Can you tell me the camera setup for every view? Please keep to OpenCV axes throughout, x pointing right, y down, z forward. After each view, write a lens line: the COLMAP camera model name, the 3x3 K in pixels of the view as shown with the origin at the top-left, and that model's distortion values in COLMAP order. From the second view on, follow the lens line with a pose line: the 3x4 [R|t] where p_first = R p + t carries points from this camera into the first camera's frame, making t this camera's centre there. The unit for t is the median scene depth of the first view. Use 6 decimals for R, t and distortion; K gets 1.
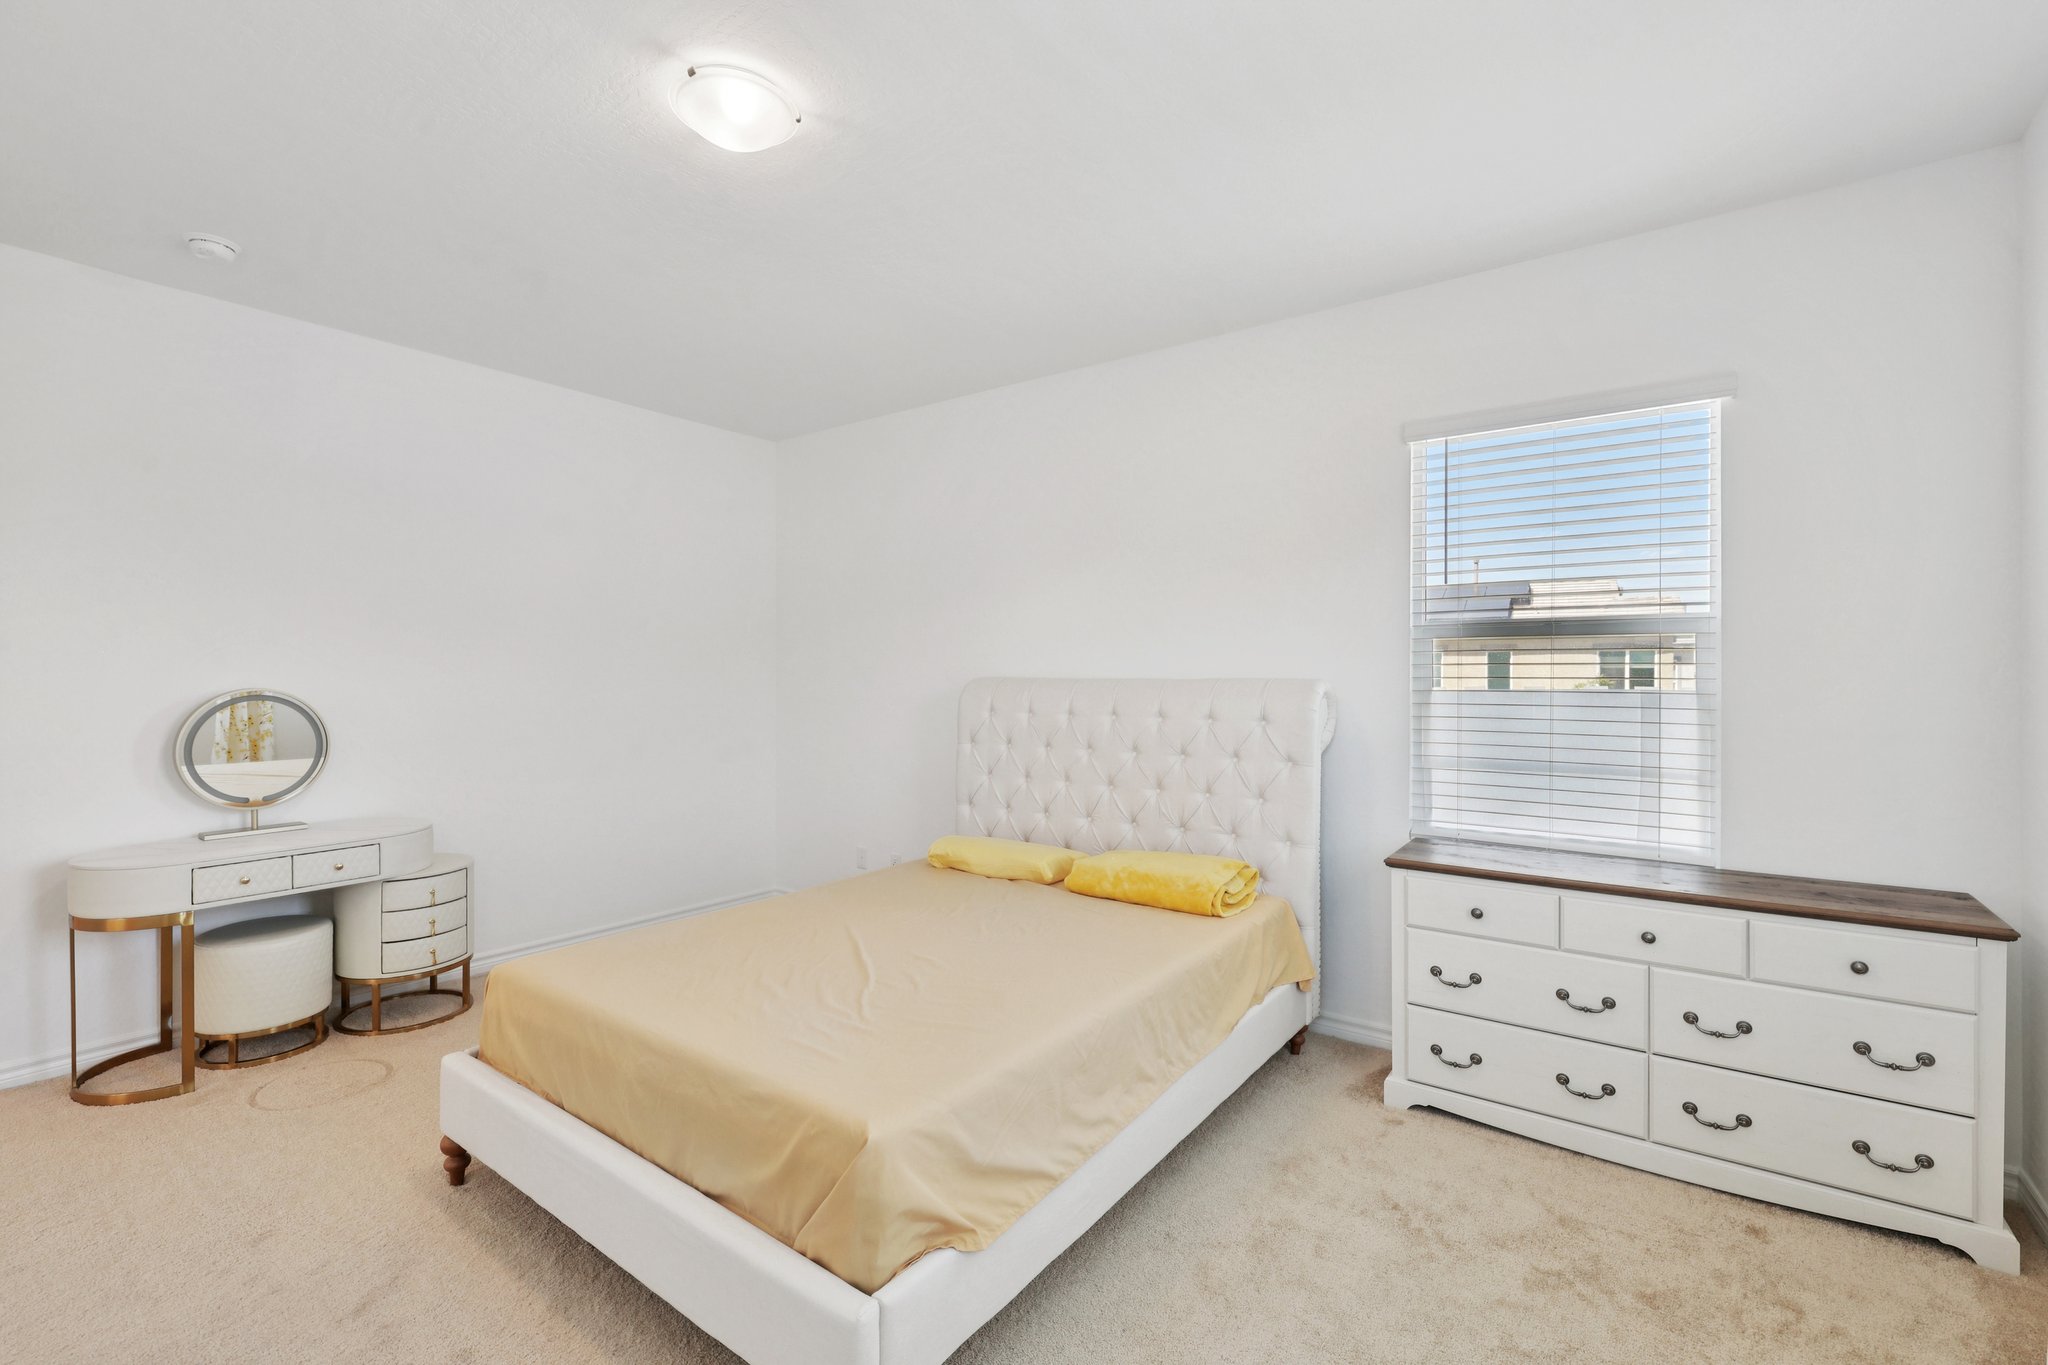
lens RADIAL K [[921.9, 0, 1022.9], [0, 921.9, 681.5], [0, 0, 1]] dist [-0.000070, -0.000047]
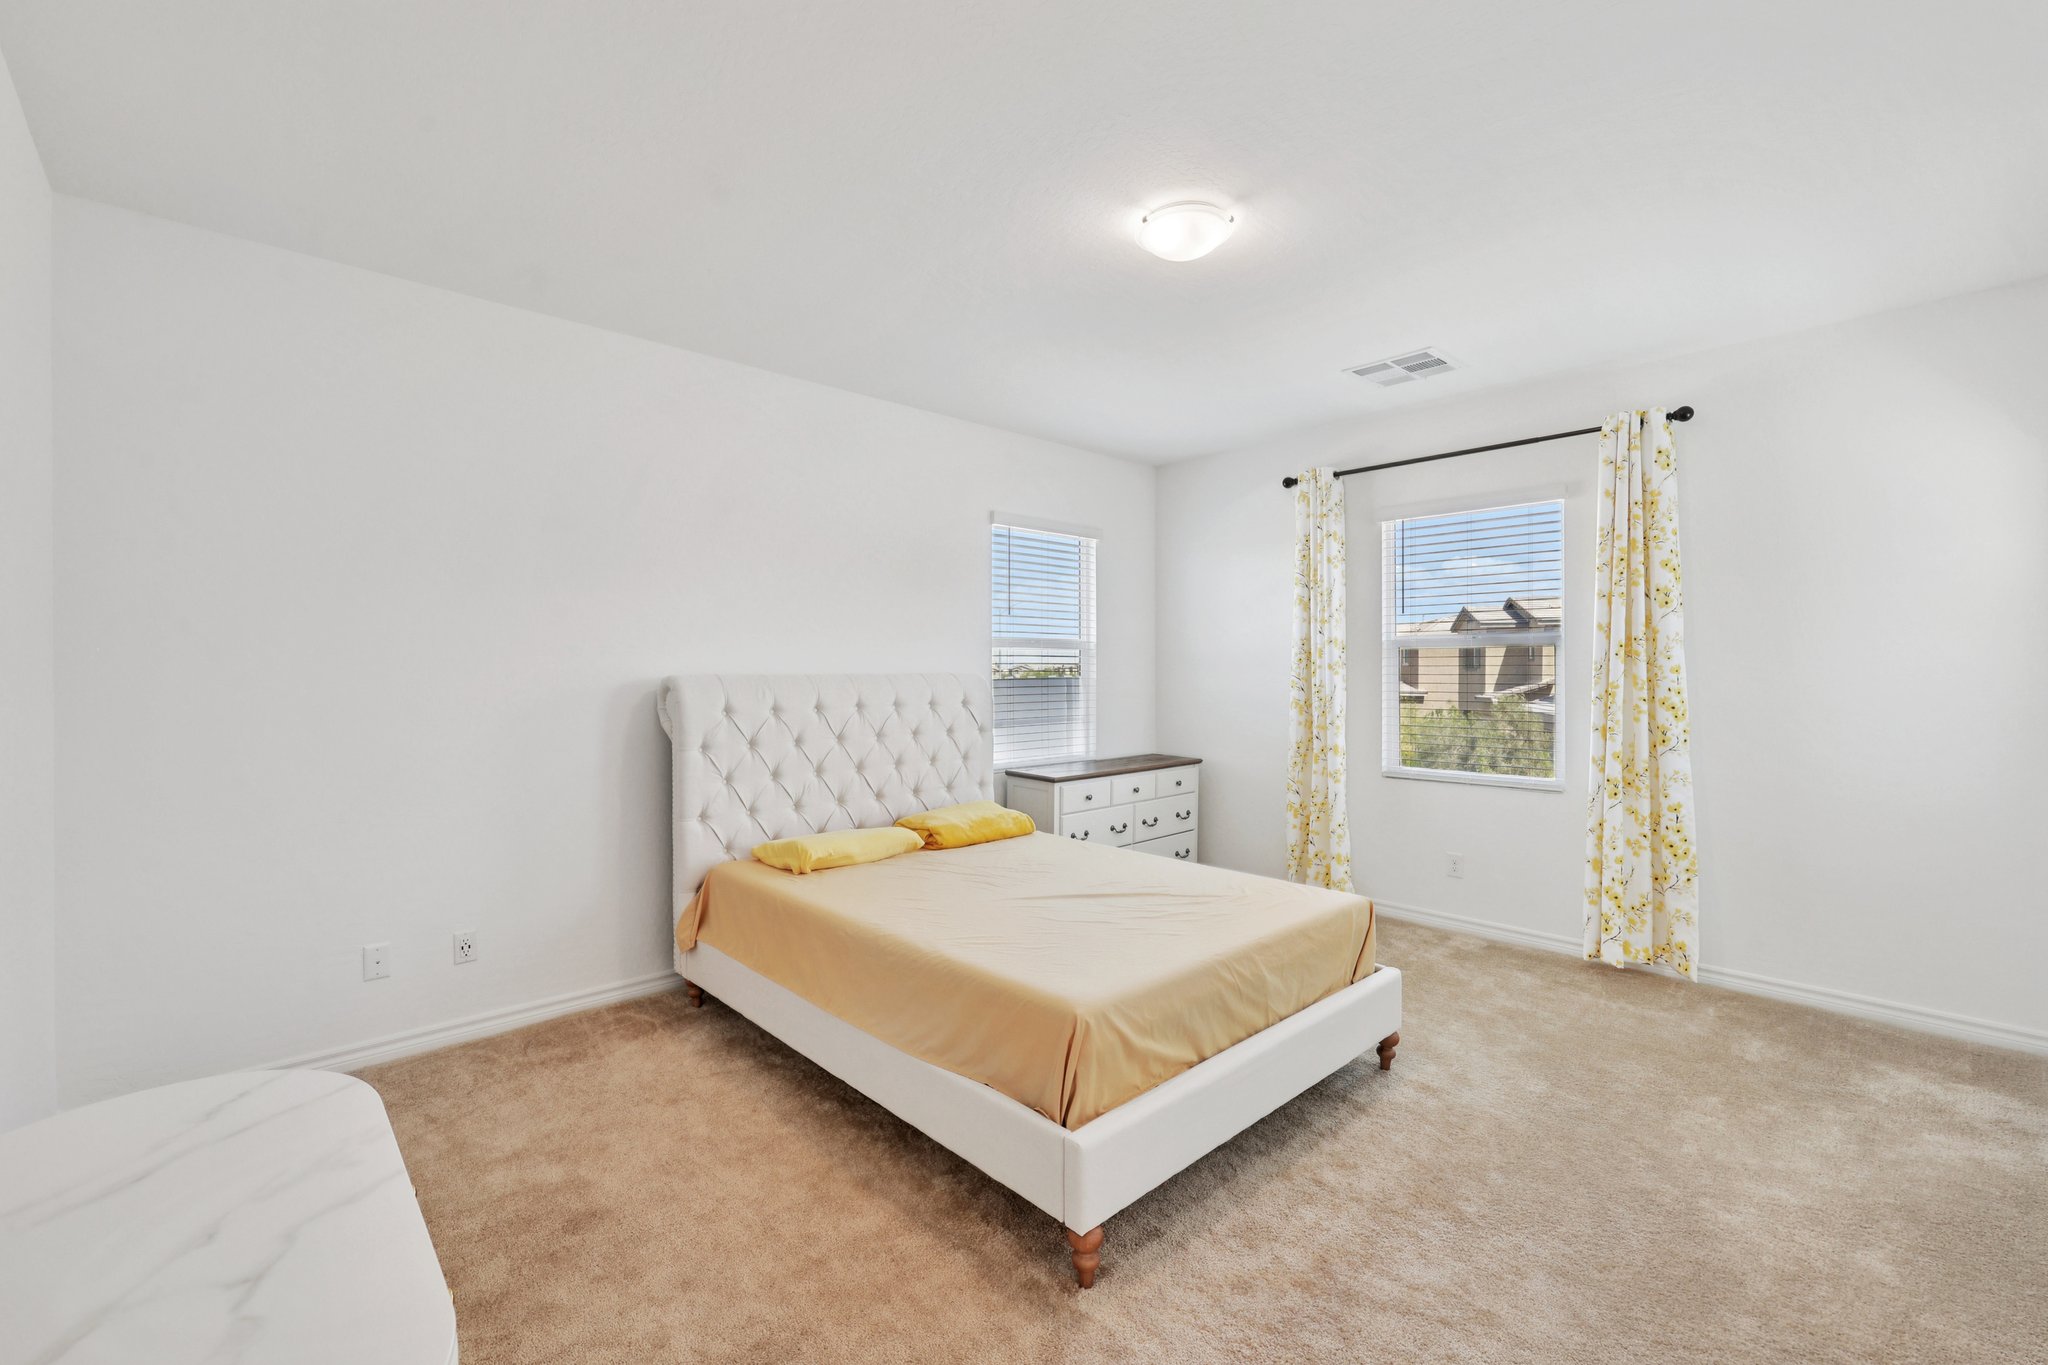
lens RADIAL K [[857.6, 0, 1021.2], [0, 857.6, 671.7], [0, 0, 1]] dist [-0.000673, 0.000222]
pose [[0.189918, -0.010320, 0.981746, -1.140346], [0.008239, 0.999926, 0.008917, -0.018750], [-0.981765, 0.006395, 0.189989, 0.743300]]
